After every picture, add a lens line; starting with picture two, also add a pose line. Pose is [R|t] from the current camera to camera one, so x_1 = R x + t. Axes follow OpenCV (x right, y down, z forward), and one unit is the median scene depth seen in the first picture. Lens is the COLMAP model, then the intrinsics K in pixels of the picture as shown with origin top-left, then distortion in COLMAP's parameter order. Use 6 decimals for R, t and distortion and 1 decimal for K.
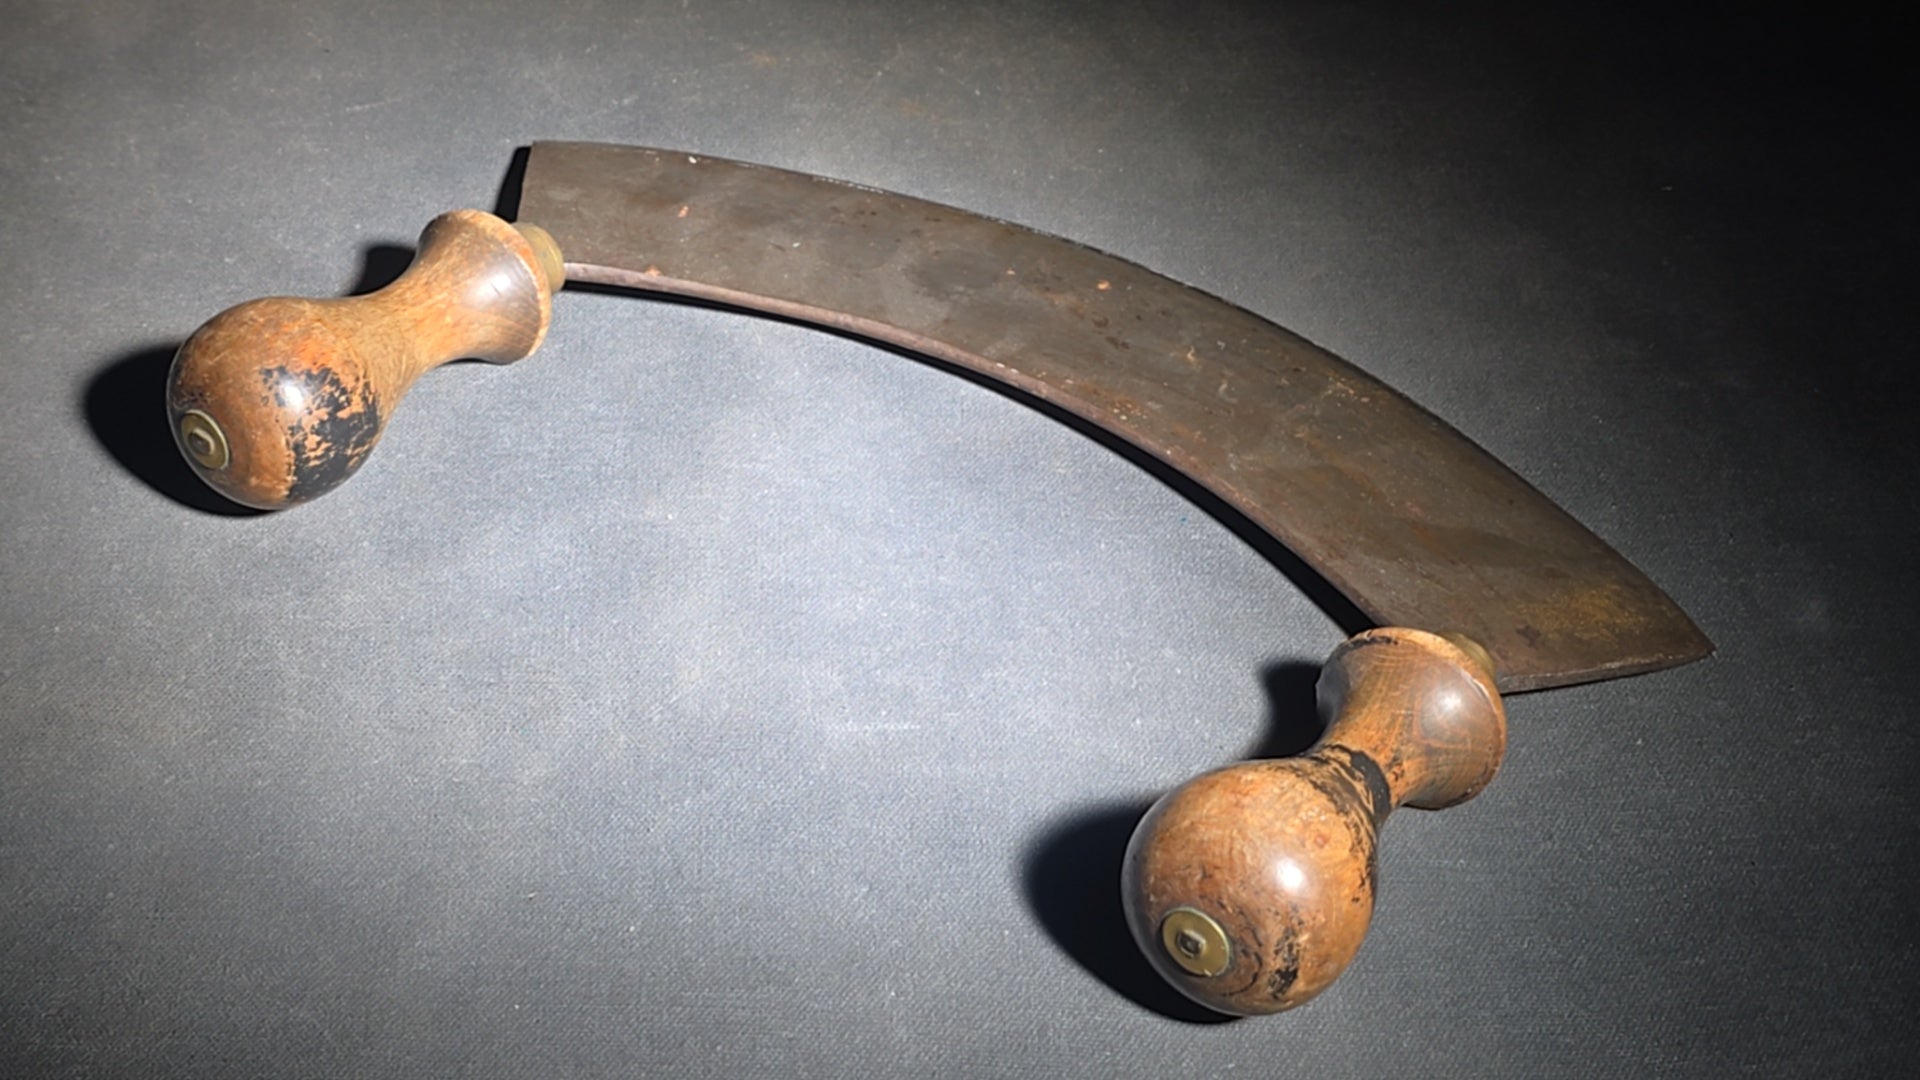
lens RADIAL K [[2963.9, 0, 958.5], [0, 2963.9, 540.8], [0, 0, 1]] dist [-0.042990, 0.000000]
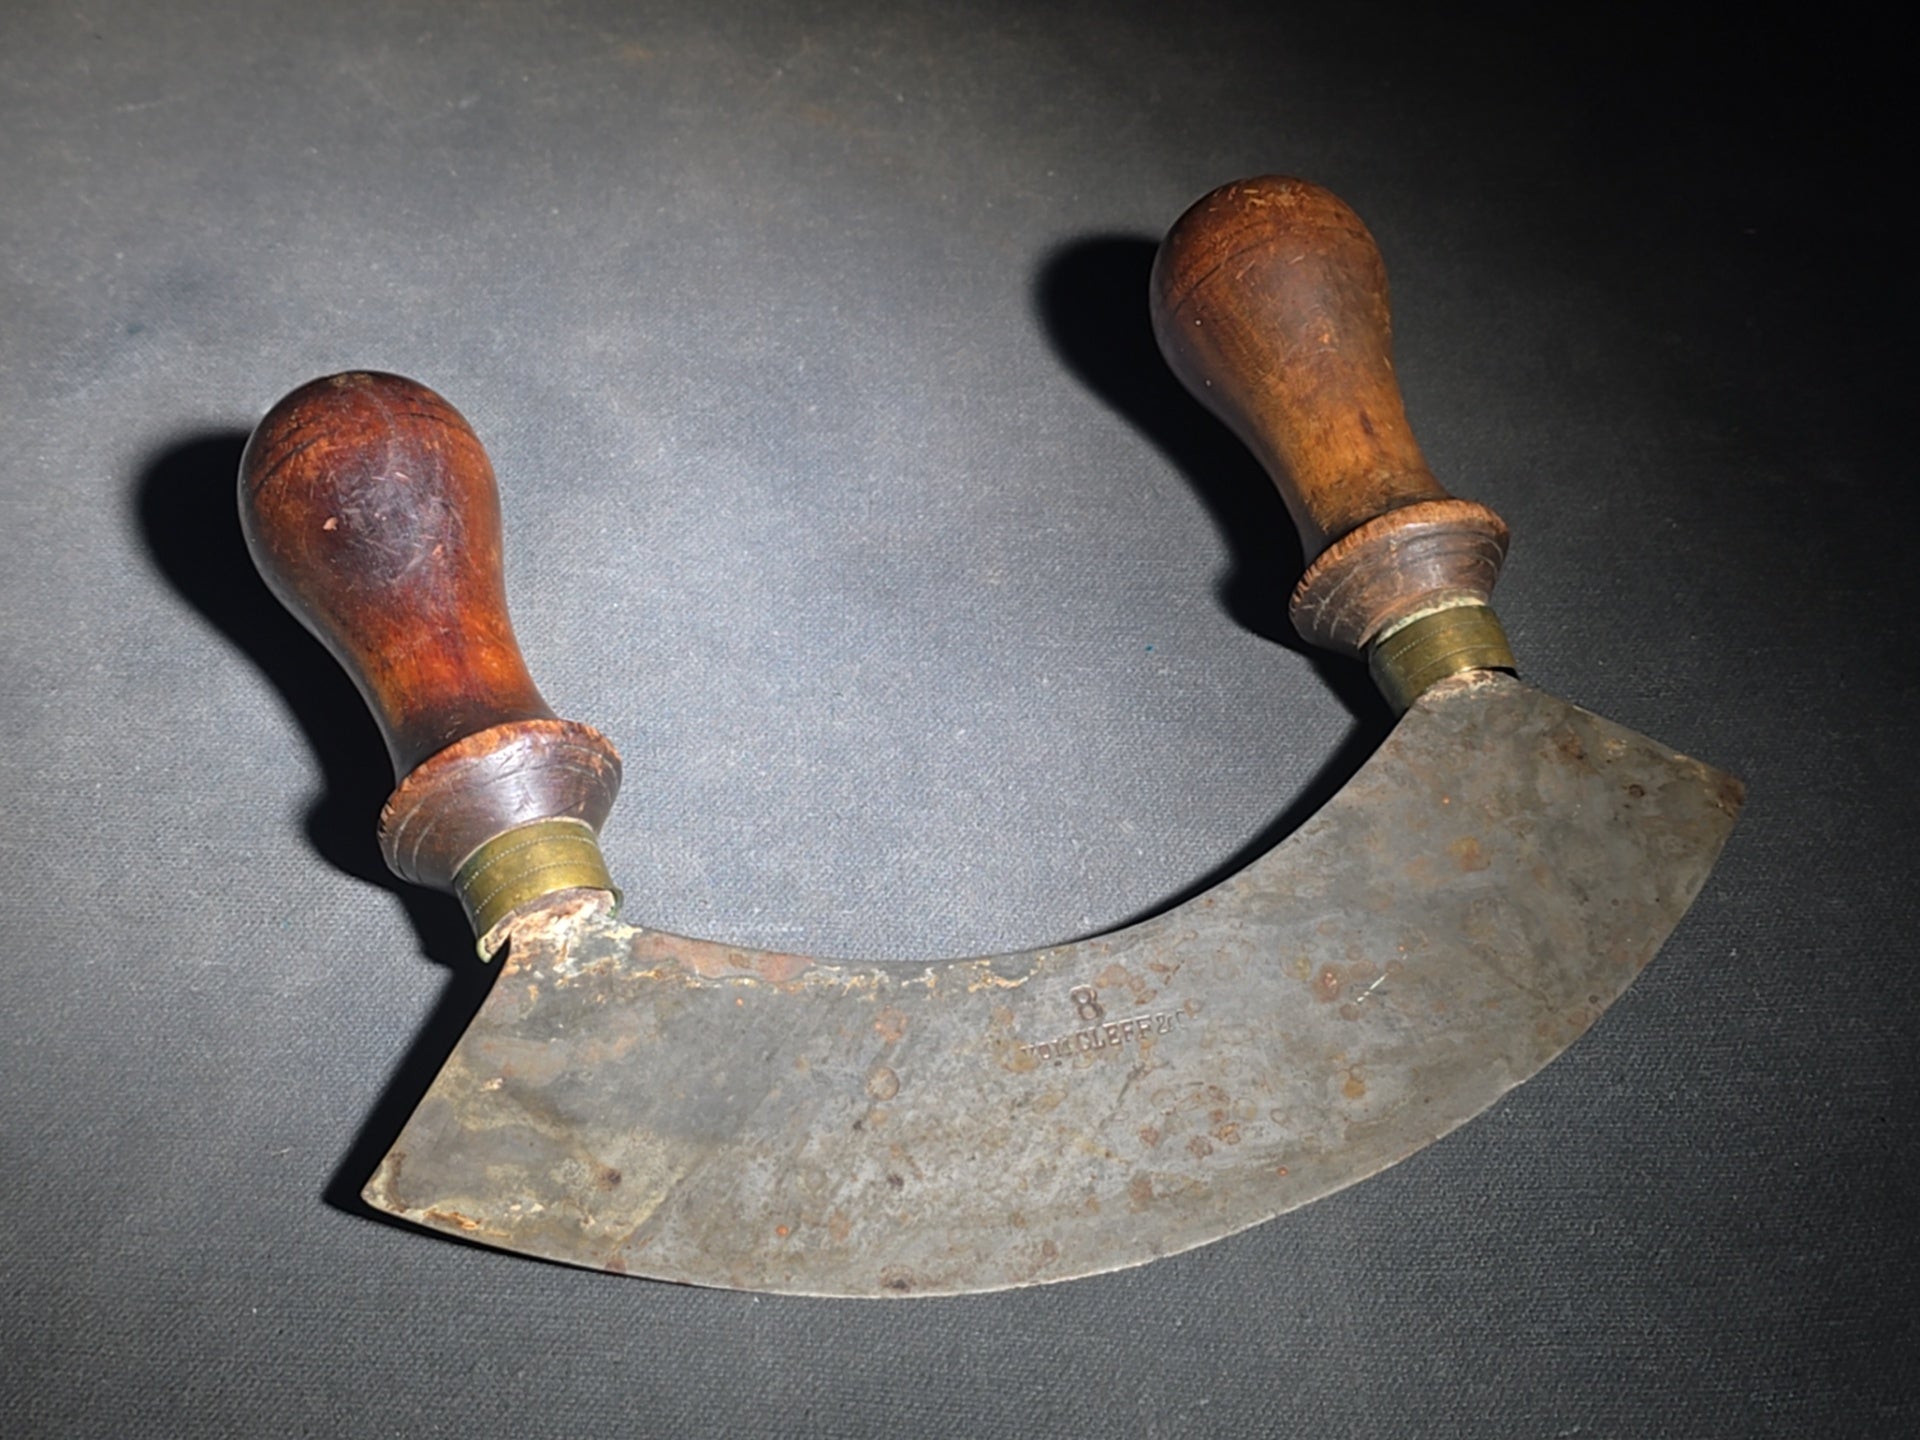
lens RADIAL K [[2937.4, 0, 959.5], [0, 2937.4, 729.3], [0, 0, 1]] dist [-0.044609, 0.000000]
pose [[0.999780, 0.011818, 0.017332, 0.012604], [-0.012762, 0.998384, 0.055381, -0.027848], [-0.016649, -0.055590, 0.998315, 0.222063]]
